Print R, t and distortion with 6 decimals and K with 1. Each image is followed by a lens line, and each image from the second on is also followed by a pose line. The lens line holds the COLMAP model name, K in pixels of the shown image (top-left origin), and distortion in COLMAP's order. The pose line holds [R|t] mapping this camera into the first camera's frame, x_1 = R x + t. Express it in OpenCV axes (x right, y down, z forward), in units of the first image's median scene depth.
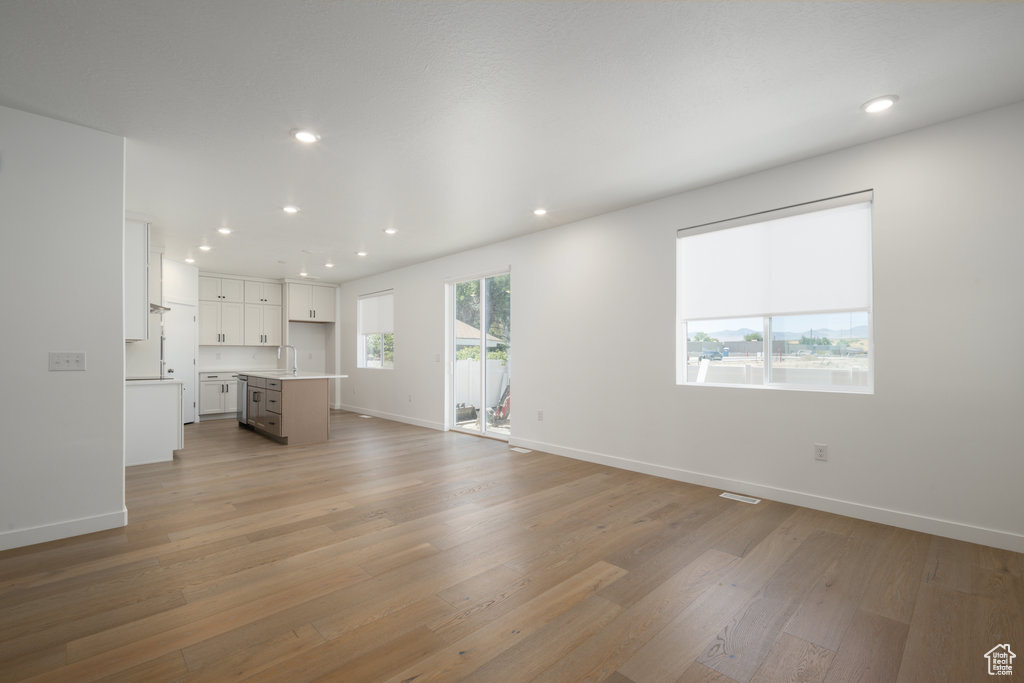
lens RADIAL K [[447.7, 0, 517.6], [0, 447.7, 351.6], [0, 0, 1]] dist [-0.002523, -0.001027]
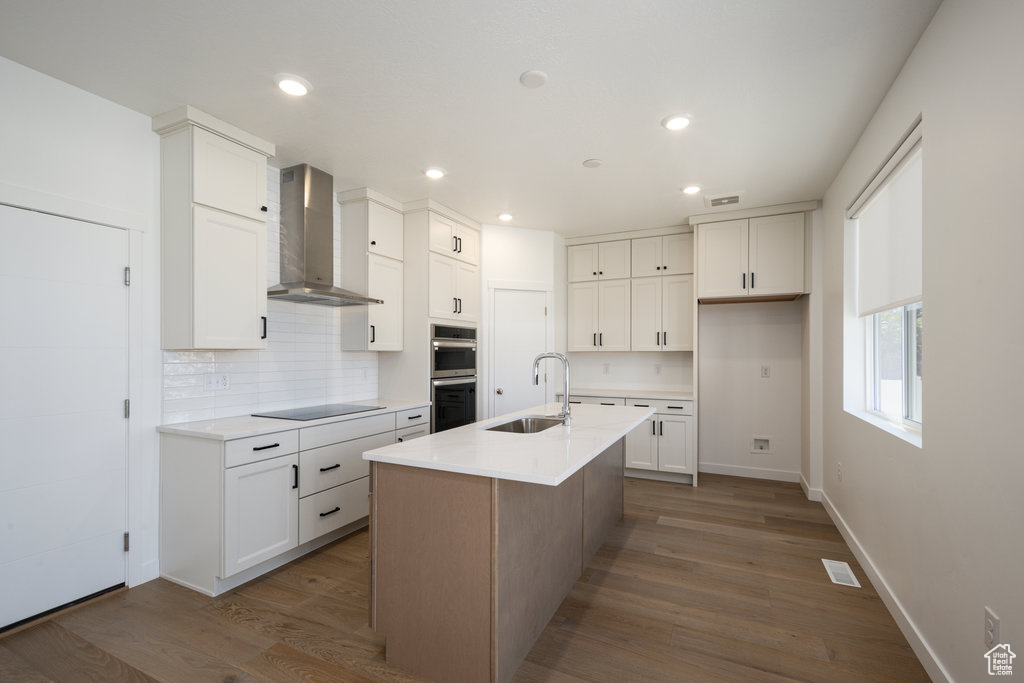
lens RADIAL K [[447.7, 0, 515.2], [0, 447.7, 349.8], [0, 0, 1]] dist [-0.002523, -0.001027]
pose [[0.340650, -0.009665, -0.940140, -0.118126], [0.004692, 0.999952, -0.008580, -0.011582], [0.940178, -0.001488, 0.340680, 0.675032]]
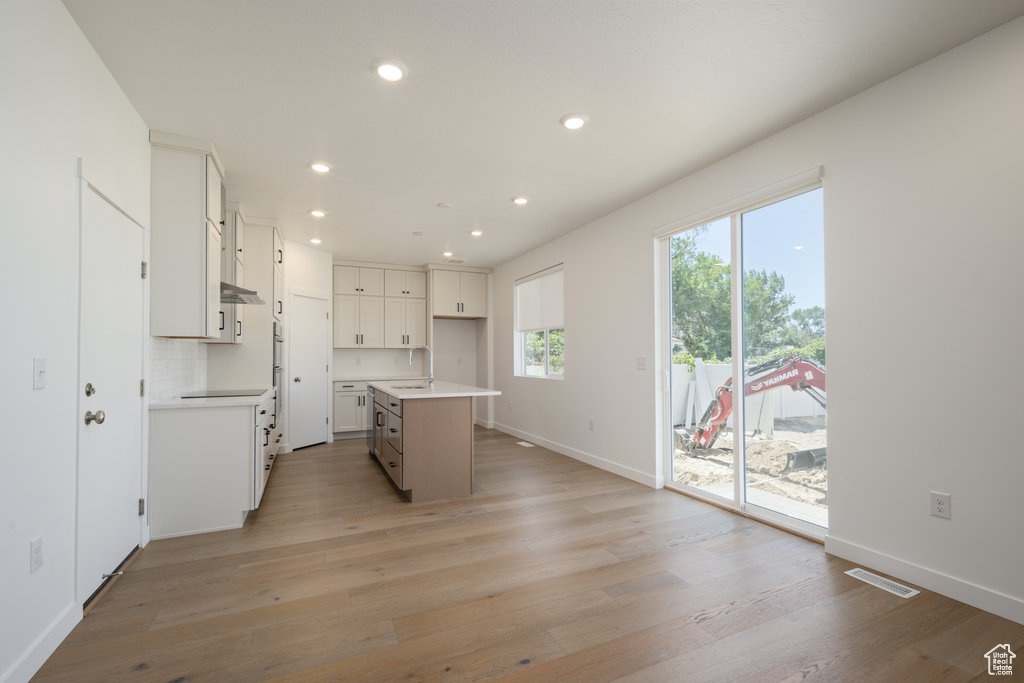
lens RADIAL K [[447.7, 0, 516.6], [0, 447.7, 348.0], [0, 0, 1]] dist [-0.002523, -0.001027]
pose [[0.944618, -0.012133, -0.327948, -0.113315], [0.007047, 0.999836, -0.016695, 0.001715], [0.328097, 0.013459, 0.944548, 0.307901]]
